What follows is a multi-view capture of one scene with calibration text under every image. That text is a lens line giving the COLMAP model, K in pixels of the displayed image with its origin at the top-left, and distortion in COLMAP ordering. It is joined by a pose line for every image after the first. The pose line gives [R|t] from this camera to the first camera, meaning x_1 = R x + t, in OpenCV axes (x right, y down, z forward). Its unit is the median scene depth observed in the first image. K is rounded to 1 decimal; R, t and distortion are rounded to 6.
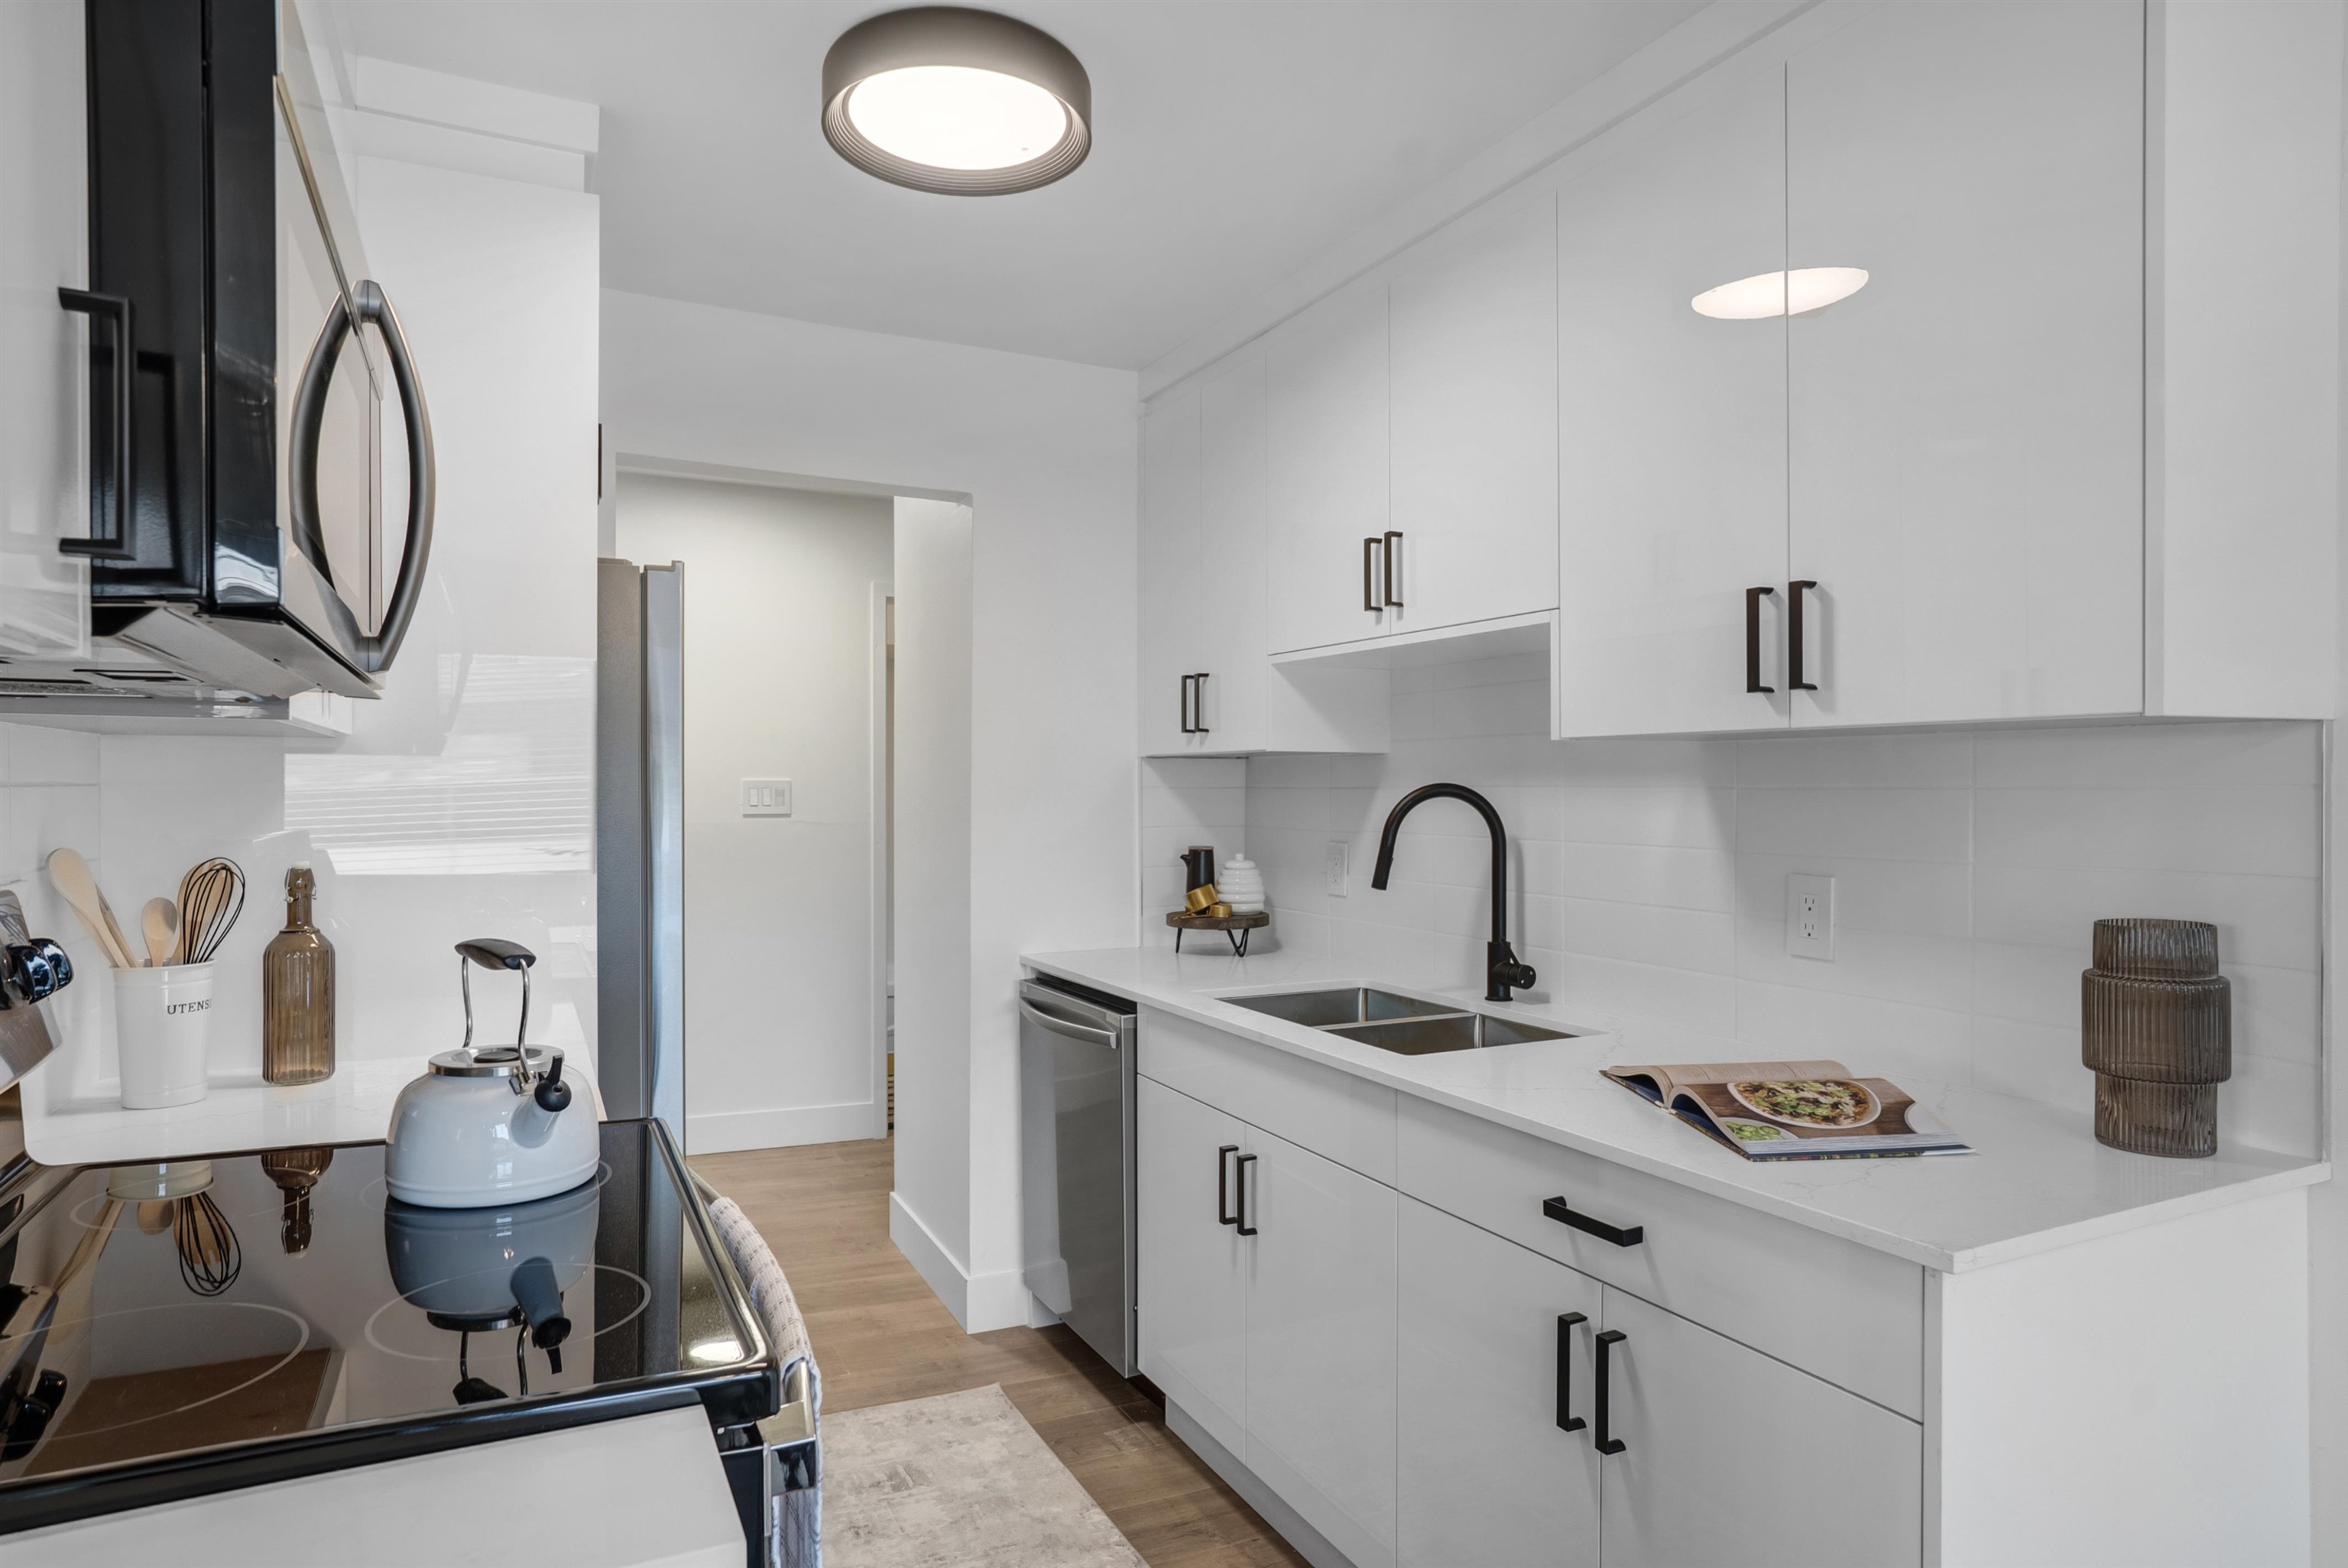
lens RADIAL K [[1395.7, 0, 1174.0], [0, 1395.7, 784.0], [0, 0, 1]] dist [-0.024569, 0.001992]
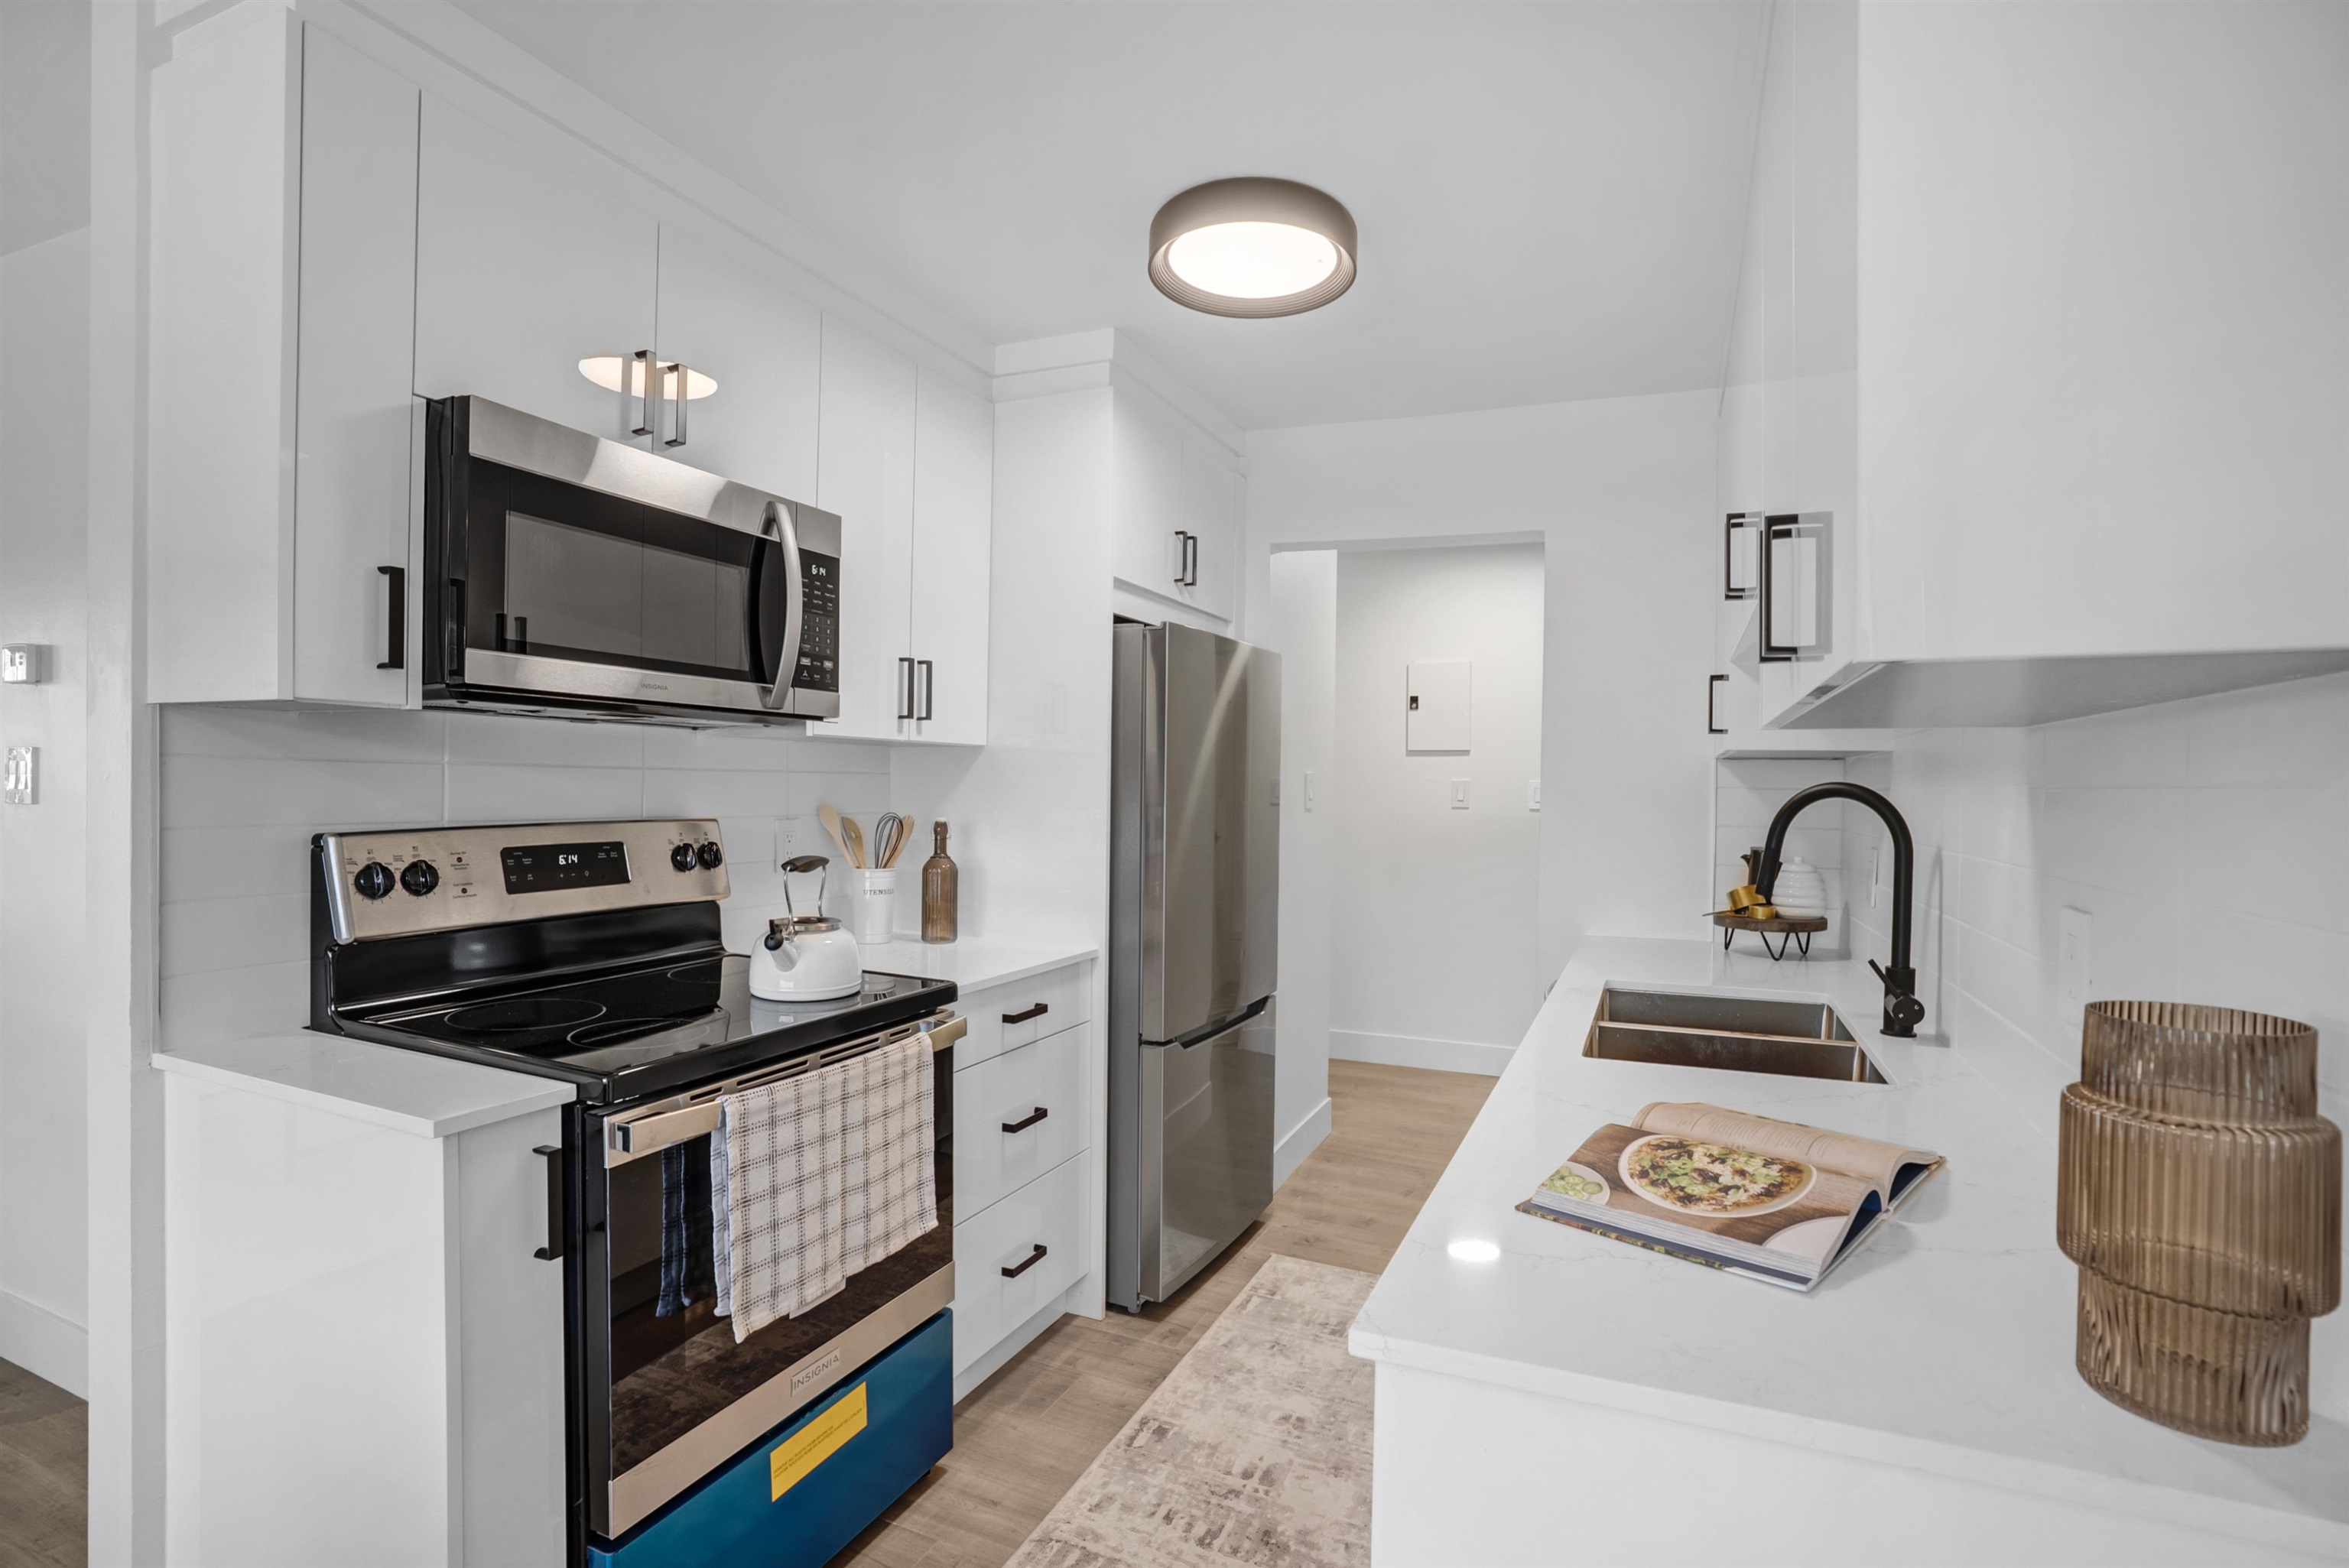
lens RADIAL K [[1116.2, 0, 1160.4], [0, 1116.2, 787.5], [0, 0, 1]] dist [-0.077852, 0.031366]
pose [[0.639394, 0.011773, -0.768789, 0.462433], [-0.013894, 0.999896, 0.003757, 0.006736], [0.768753, 0.008280, 0.639492, 0.230150]]
